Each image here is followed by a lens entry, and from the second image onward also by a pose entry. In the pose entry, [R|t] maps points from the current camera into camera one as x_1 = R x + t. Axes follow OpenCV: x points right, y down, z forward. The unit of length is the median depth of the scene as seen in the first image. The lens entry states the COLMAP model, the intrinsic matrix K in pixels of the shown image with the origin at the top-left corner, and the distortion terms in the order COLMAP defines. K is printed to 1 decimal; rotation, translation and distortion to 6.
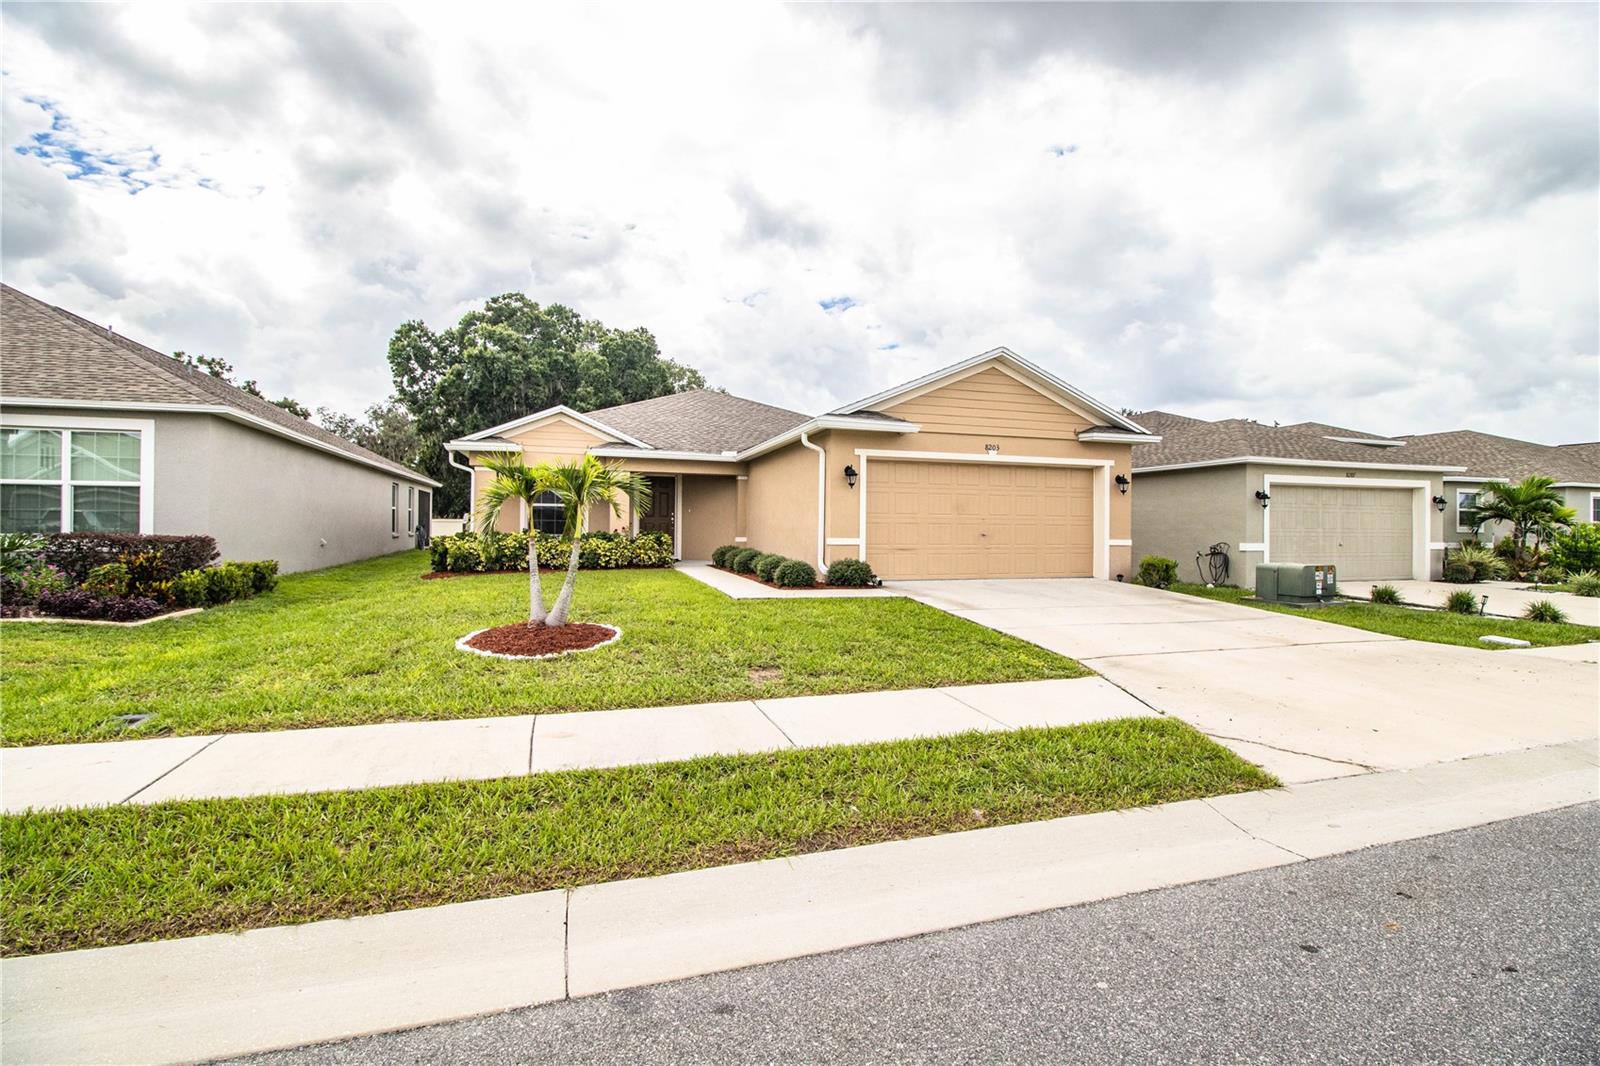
lens RADIAL K [[735.2, 0, 809.0], [0, 735.2, 531.5], [0, 0, 1]] dist [-0.018409, -0.003769]
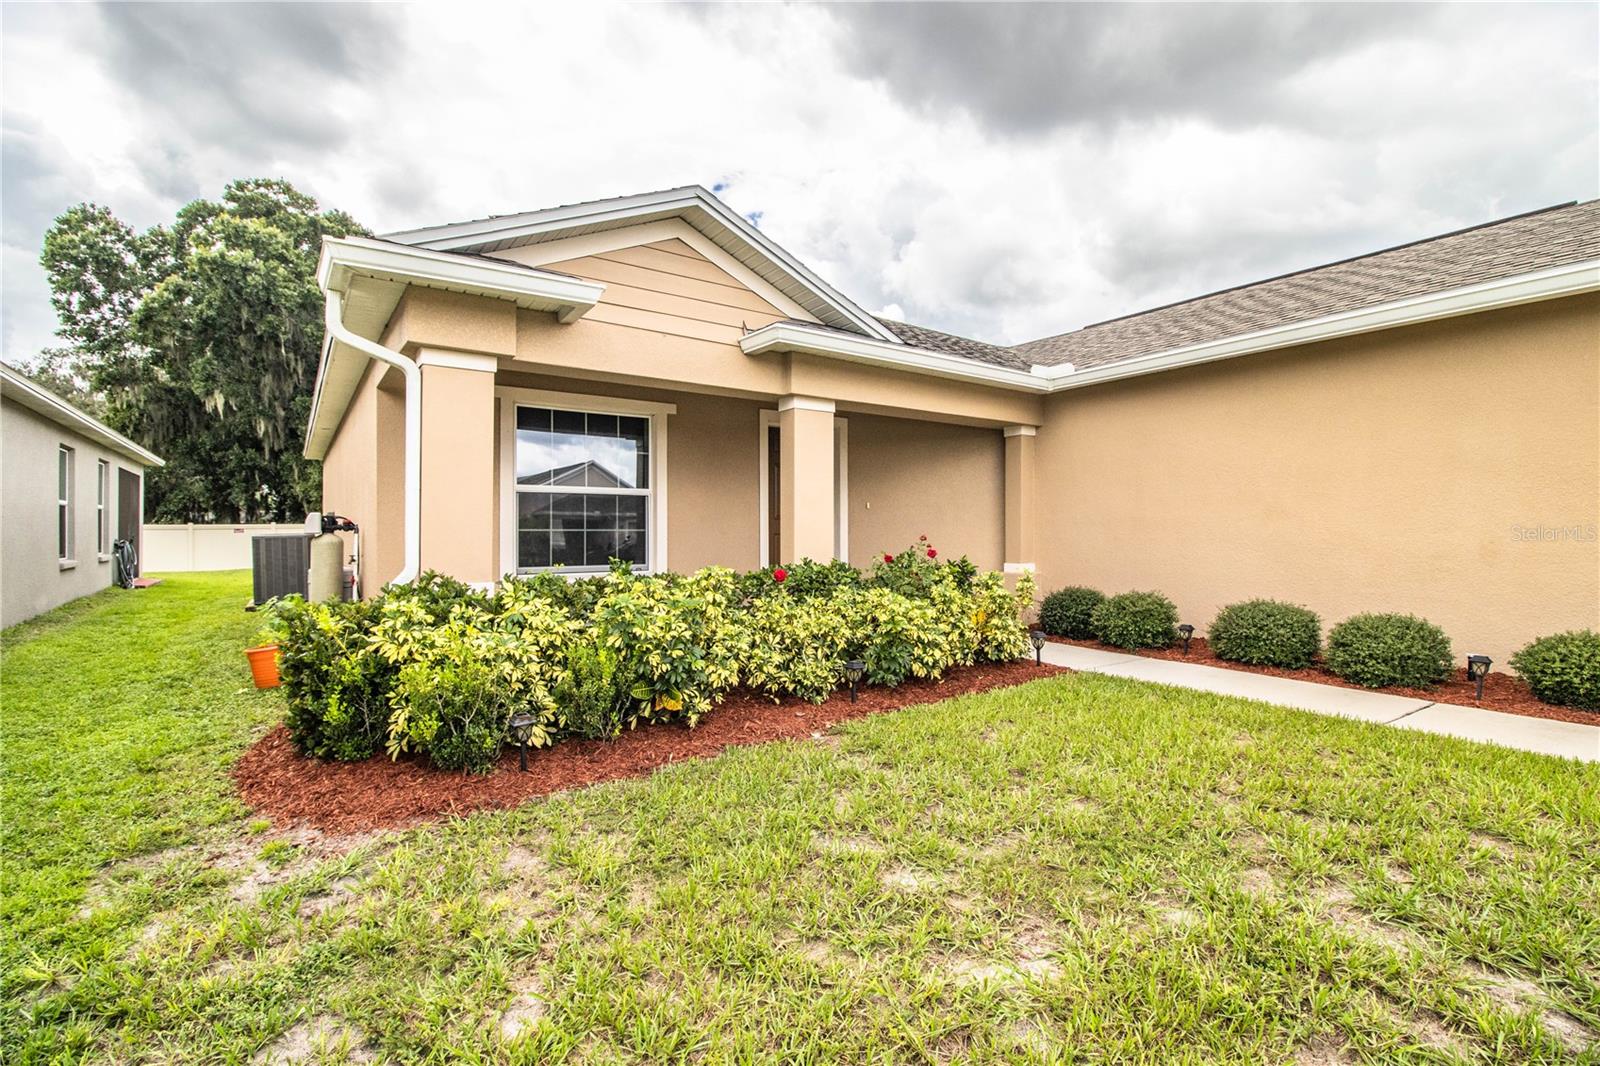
lens RADIAL K [[735.2, 0, 788.7], [0, 735.2, 527.7], [0, 0, 1]] dist [-0.018409, -0.003769]
pose [[0.959494, -0.008555, 0.281598, -0.149918], [0.010296, 0.999936, -0.004703, -0.005717], [-0.281539, 0.007412, 0.959521, 0.255513]]
